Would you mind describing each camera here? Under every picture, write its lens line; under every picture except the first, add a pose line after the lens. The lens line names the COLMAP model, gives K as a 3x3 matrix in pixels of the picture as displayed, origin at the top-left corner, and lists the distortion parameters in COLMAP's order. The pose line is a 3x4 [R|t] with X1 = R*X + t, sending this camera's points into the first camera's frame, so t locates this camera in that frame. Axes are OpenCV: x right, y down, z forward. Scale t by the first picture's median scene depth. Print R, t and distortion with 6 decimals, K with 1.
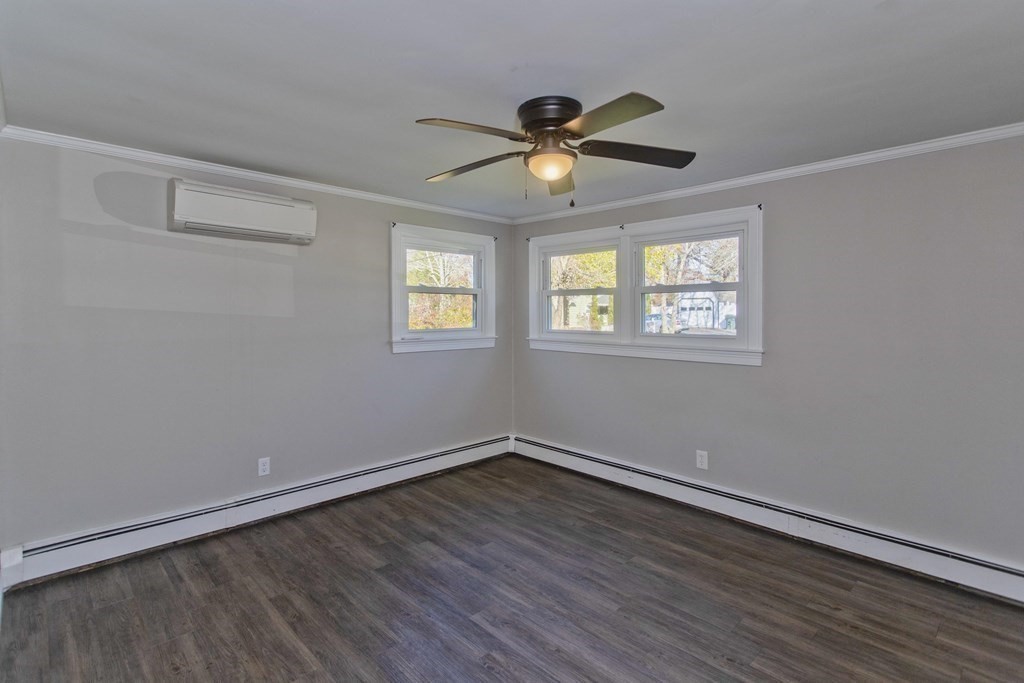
lens RADIAL K [[496.5, 0, 503.2], [0, 496.5, 317.9], [0, 0, 1]] dist [0.002375, 0.001122]
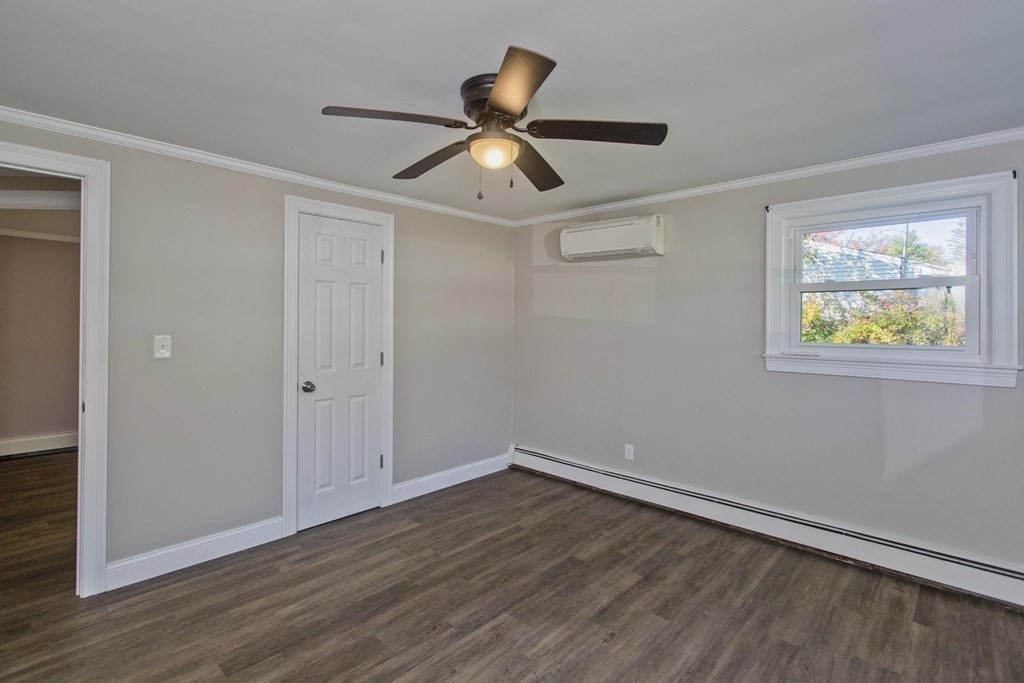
lens RADIAL K [[496.5, 0, 503.2], [0, 496.5, 317.9], [0, 0, 1]] dist [0.002375, 0.001122]
pose [[0.042923, -0.006933, -0.999054, 0.790186], [-0.016080, 0.999842, -0.007630, -0.000518], [0.998949, 0.016392, 0.042805, 0.770723]]
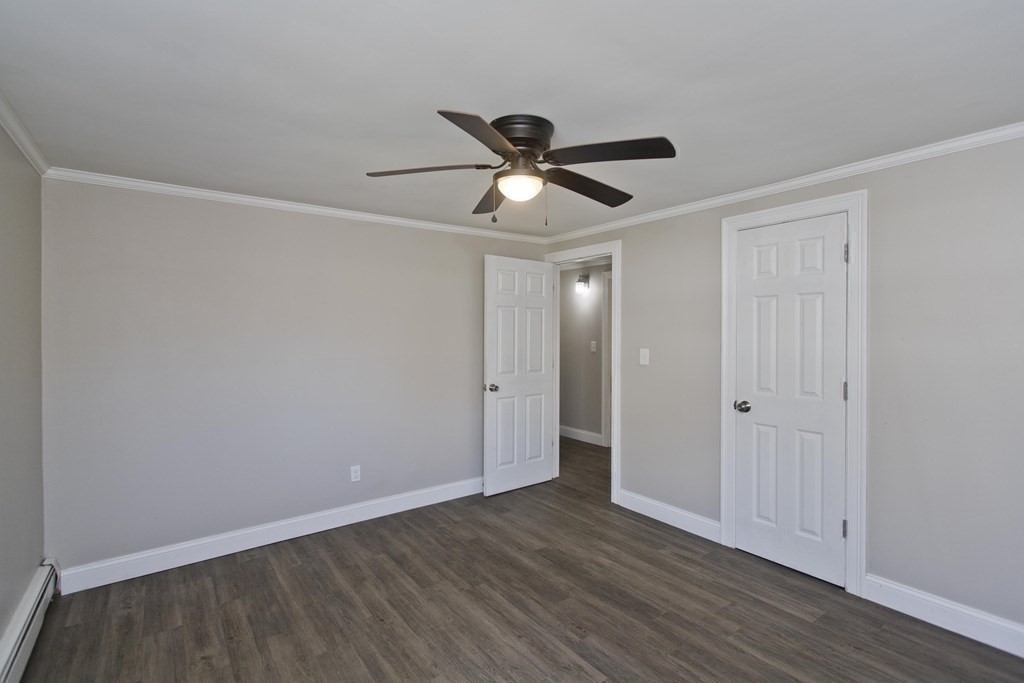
lens RADIAL K [[476.1, 0, 501.9], [0, 476.1, 337.9], [0, 0, 1]] dist [0.002816, 0.000432]
pose [[-0.990183, -0.000070, 0.139777, 0.000122], [0.002894, 0.999775, 0.021008, -0.023106], [-0.139748, 0.021206, -0.989960, 1.524071]]
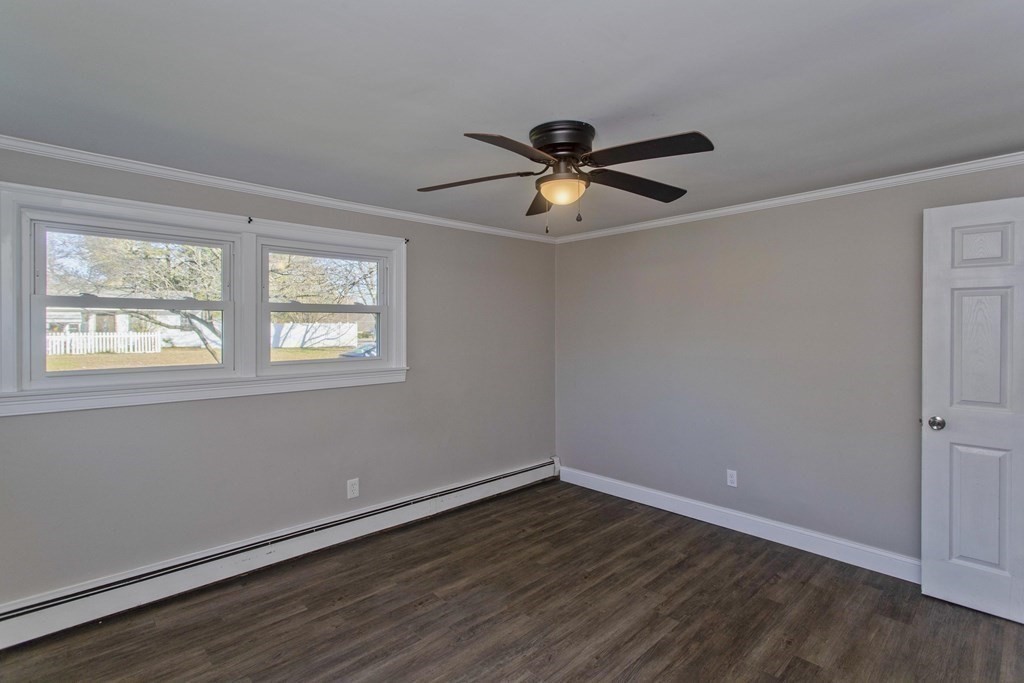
lens RADIAL K [[483.1, 0, 524.5], [0, 483.1, 326.5], [0, 0, 1]] dist [0.001715, 0.000421]
pose [[-0.007271, 0.002693, 0.999970, -0.681311], [0.011276, 0.999933, -0.002611, -0.026222], [-0.999910, 0.011257, -0.007301, 0.853184]]
